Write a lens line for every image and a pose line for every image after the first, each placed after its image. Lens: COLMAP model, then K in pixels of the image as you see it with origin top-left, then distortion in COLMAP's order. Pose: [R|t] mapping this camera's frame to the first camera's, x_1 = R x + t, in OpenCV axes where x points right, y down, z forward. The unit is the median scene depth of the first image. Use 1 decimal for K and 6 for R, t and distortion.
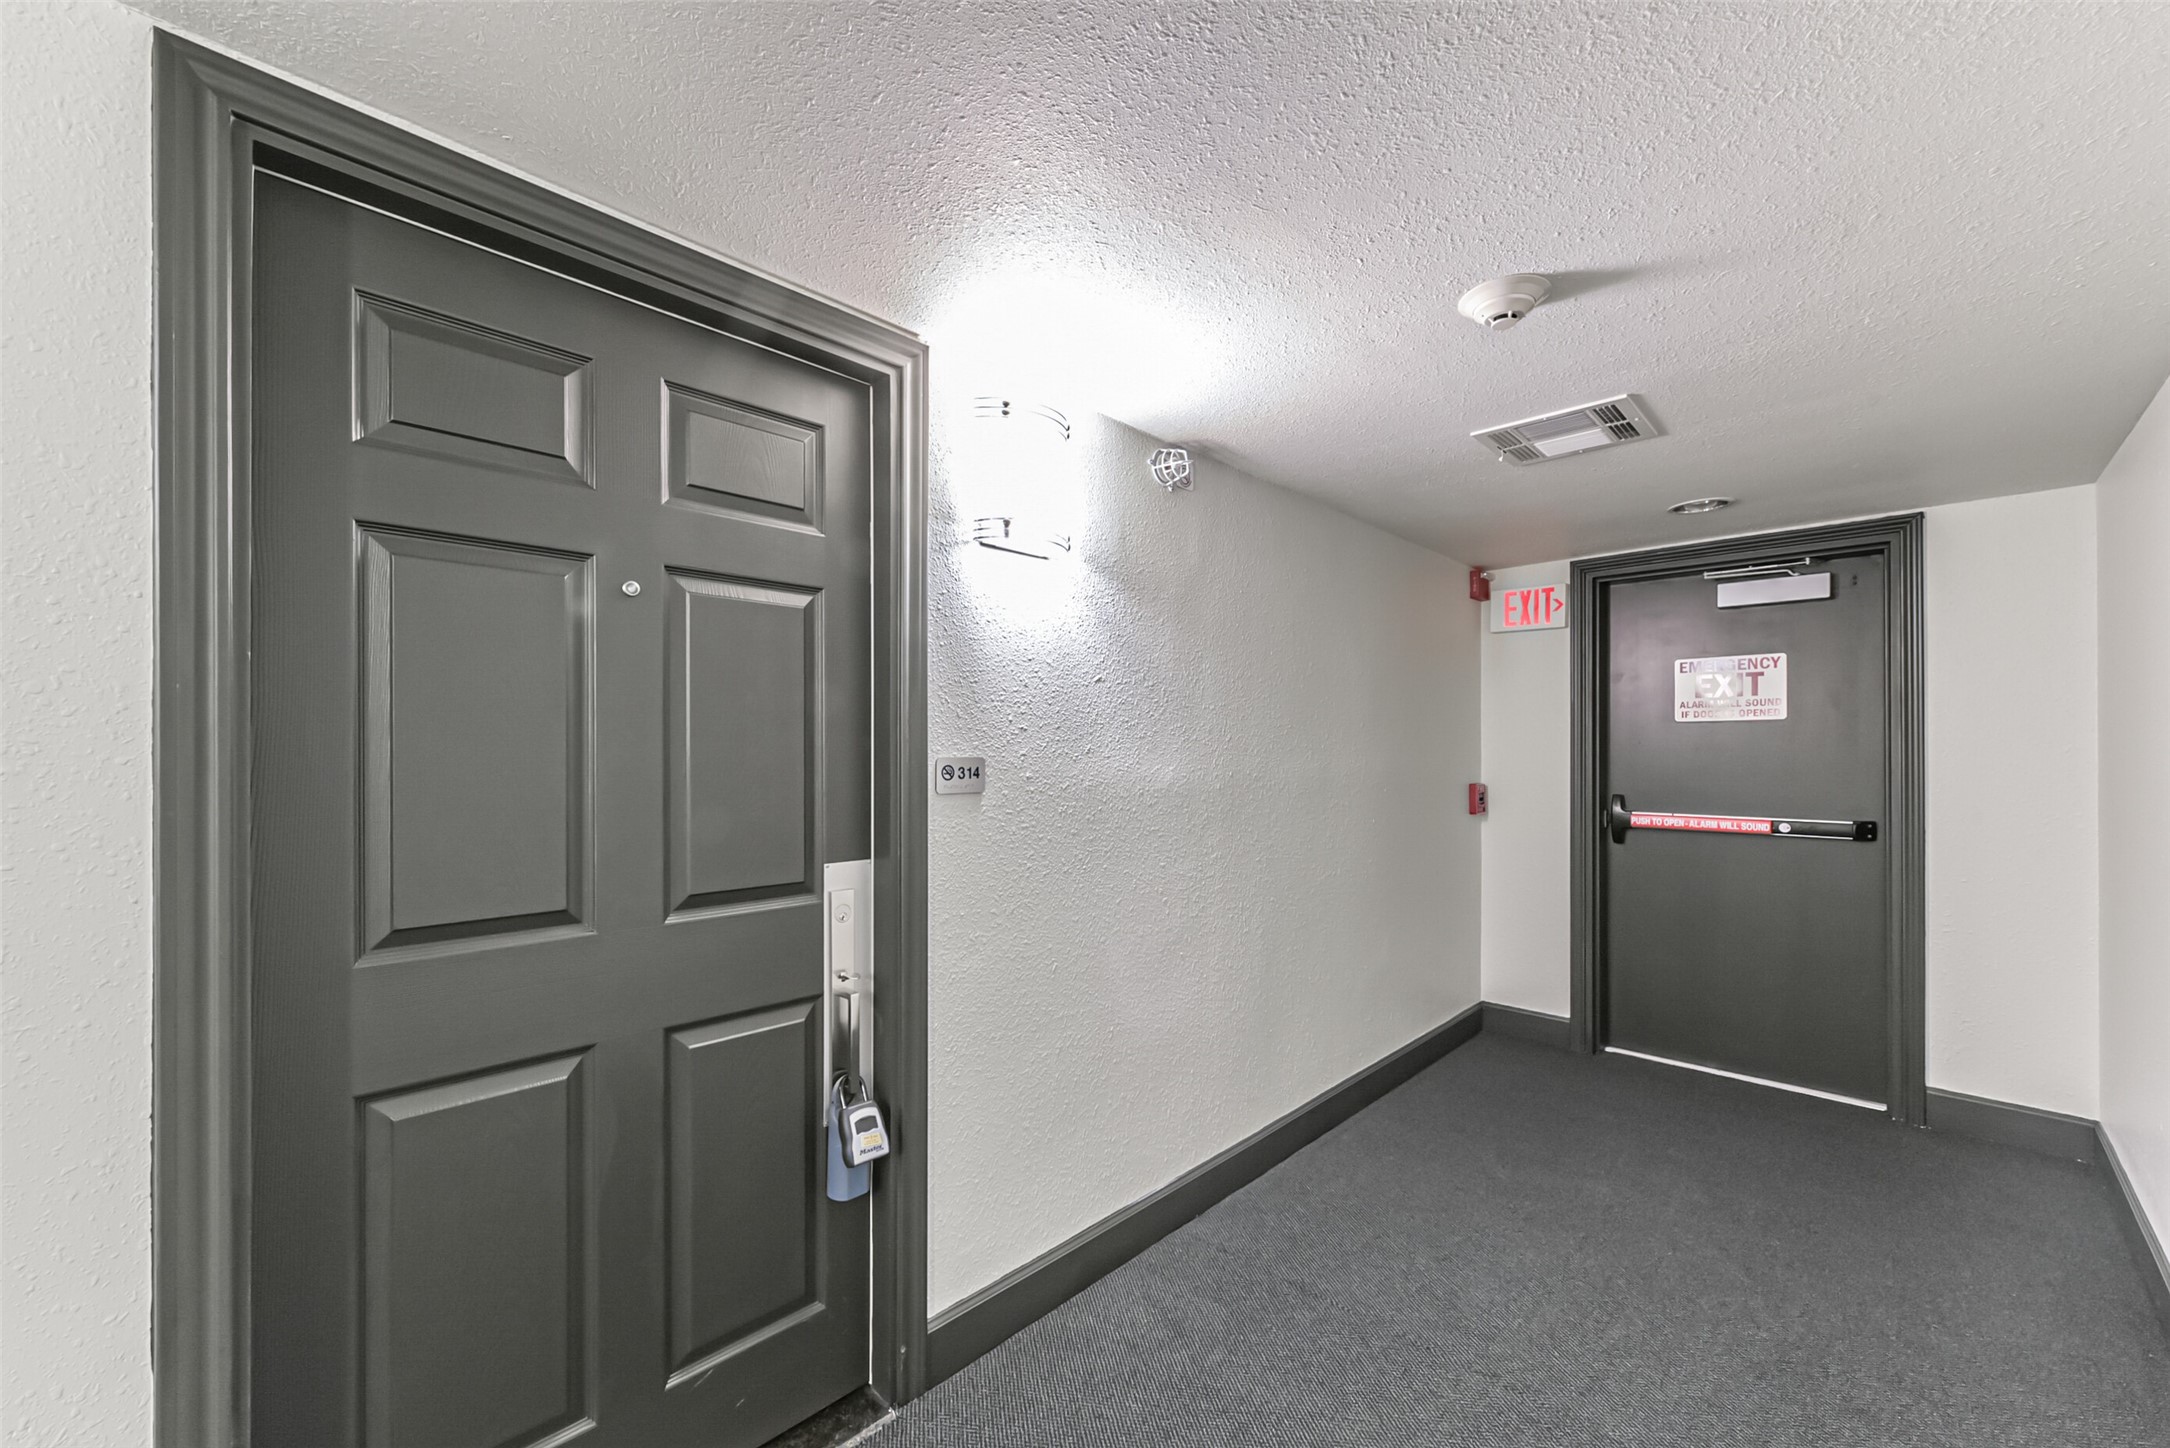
lens RADIAL K [[855.8, 0, 1085.3], [0, 855.8, 741.4], [0, 0, 1]] dist [0.005549, -0.000508]
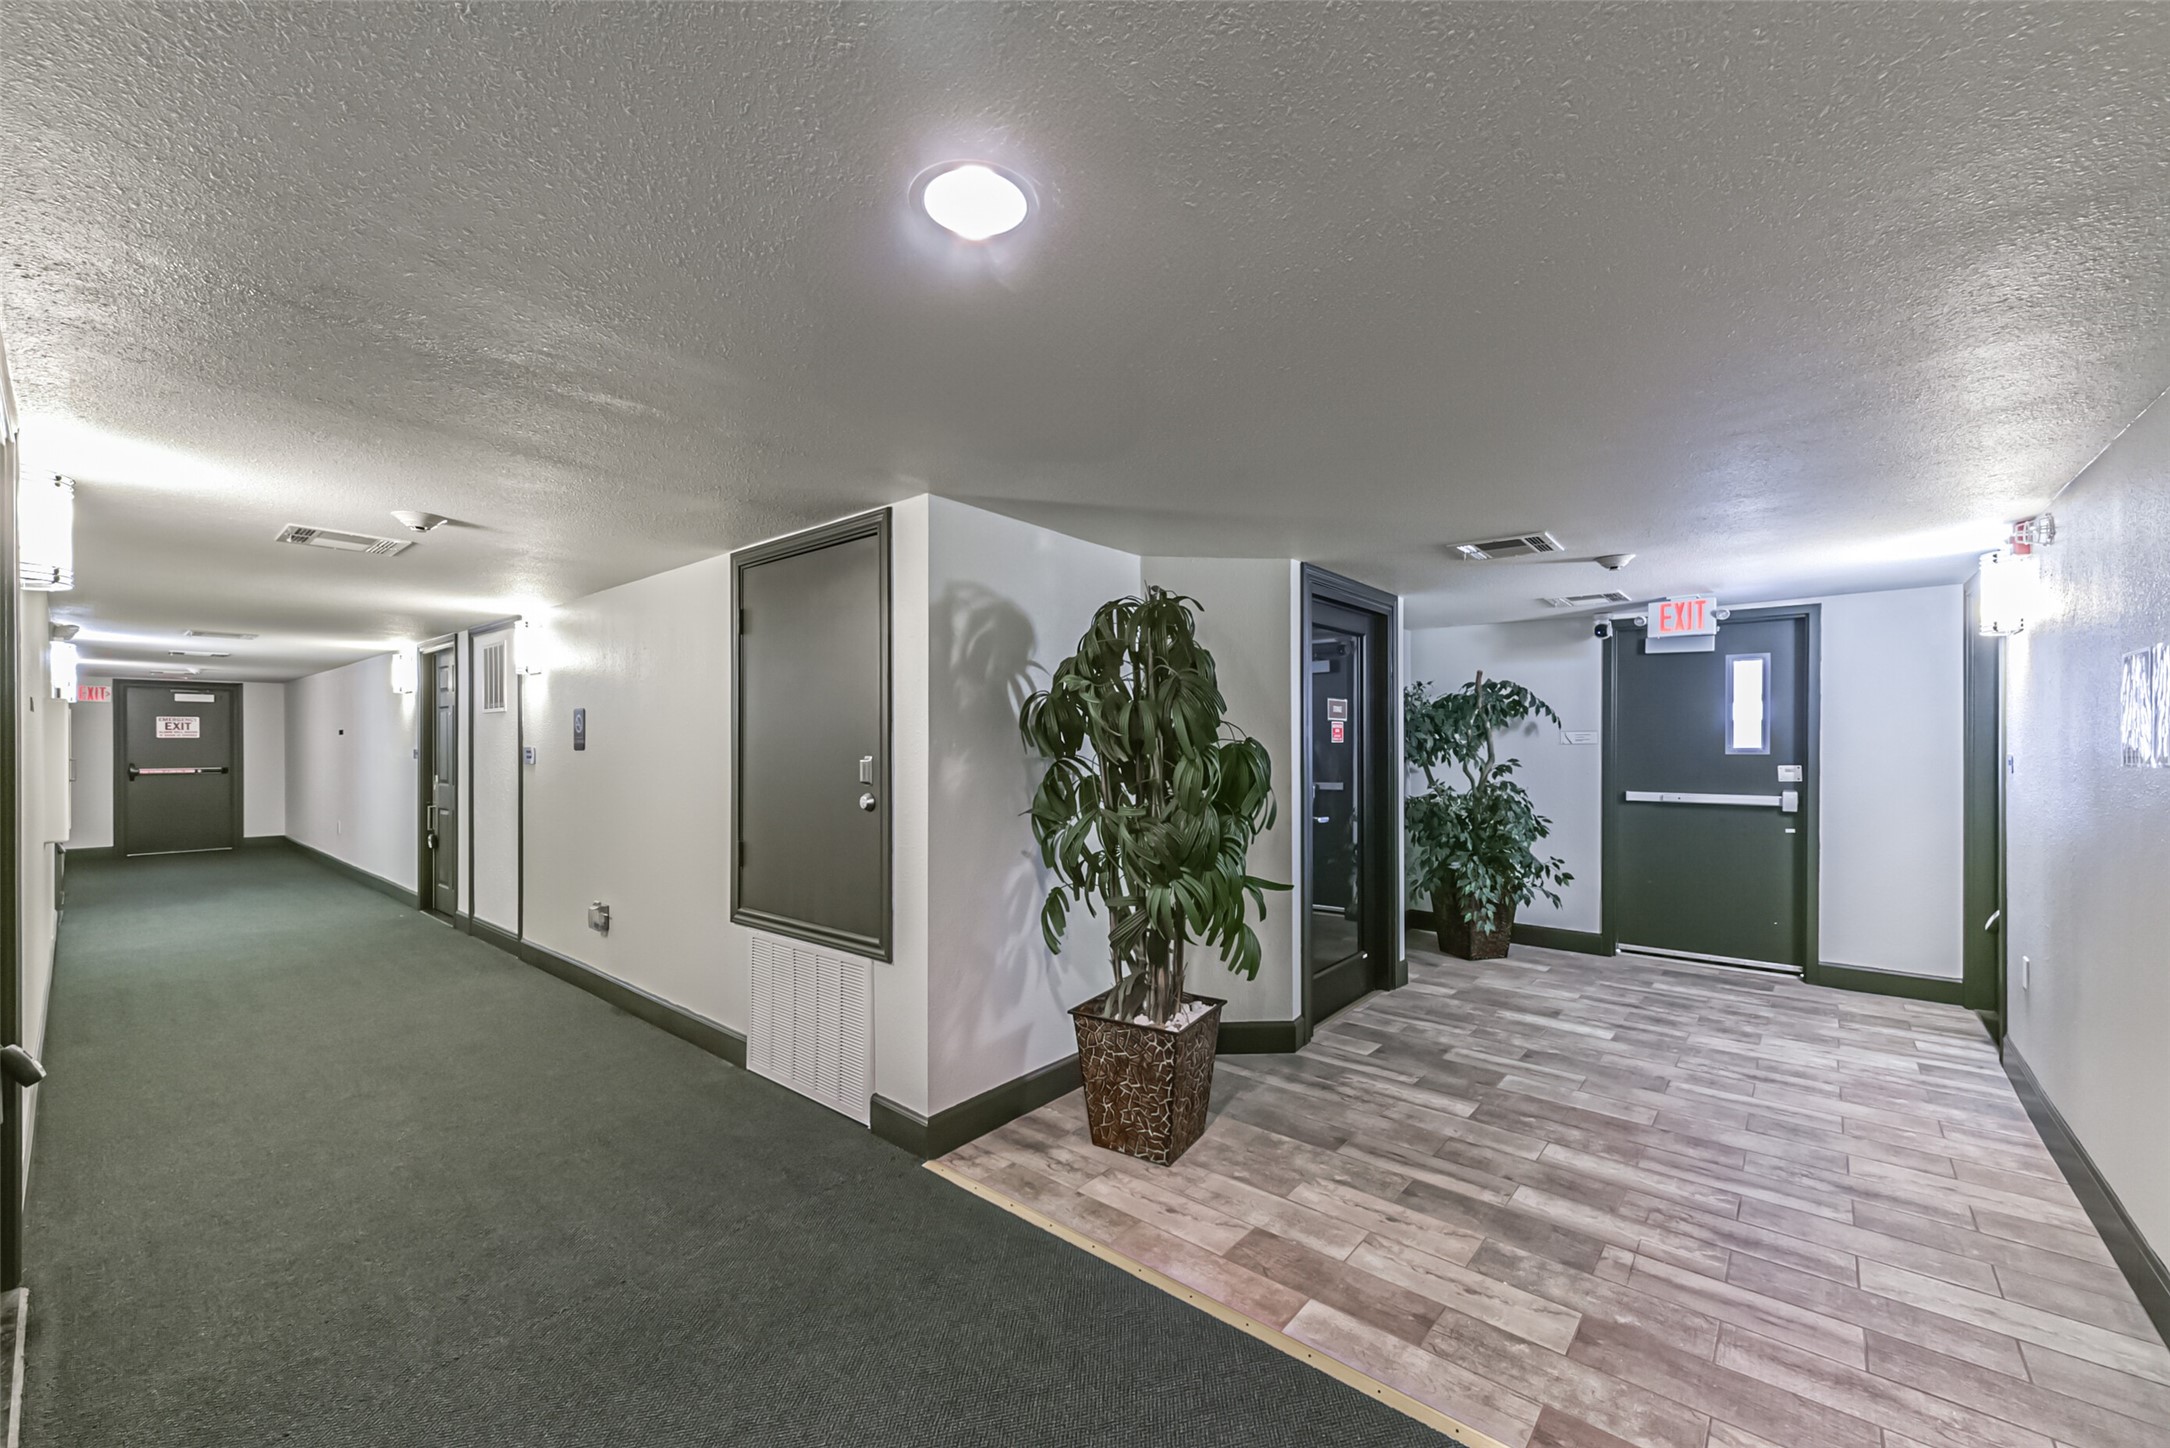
lens RADIAL K [[855.8, 0, 1094.9], [0, 855.8, 738.8], [0, 0, 1]] dist [0.005549, -0.000508]
pose [[-0.081560, 0.002462, 0.996665, -2.638018], [-0.000361, 0.999997, -0.002500, -0.014327], [-0.996668, -0.000564, -0.081559, -2.057417]]
